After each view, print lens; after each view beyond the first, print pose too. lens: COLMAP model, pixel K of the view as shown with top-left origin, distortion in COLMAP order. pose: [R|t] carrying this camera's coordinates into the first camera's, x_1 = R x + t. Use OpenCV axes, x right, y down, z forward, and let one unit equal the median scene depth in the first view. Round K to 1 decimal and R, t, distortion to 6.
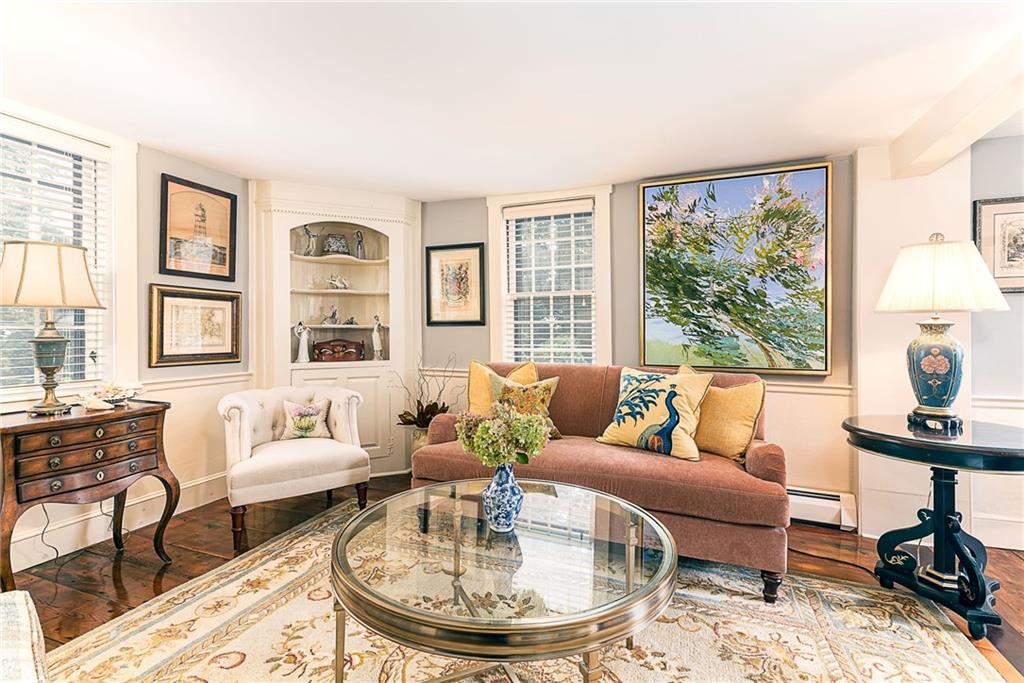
lens RADIAL K [[472.5, 0, 505.8], [0, 472.5, 337.6], [0, 0, 1]] dist [0.004281, -0.001830]
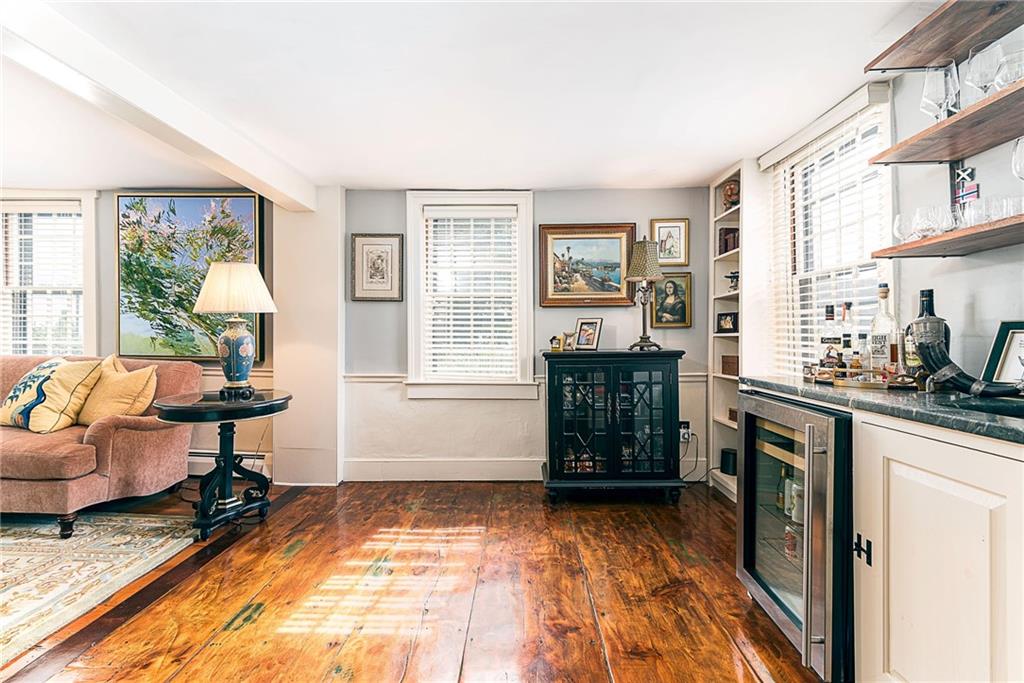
lens RADIAL K [[472.5, 0, 512.3], [0, 472.5, 339.5], [0, 0, 1]] dist [0.004281, -0.001830]
pose [[0.935408, 0.001295, 0.353567, 0.808541], [-0.005098, 0.999939, 0.009824, 0.004505], [-0.353533, -0.010992, 0.935358, -0.397607]]
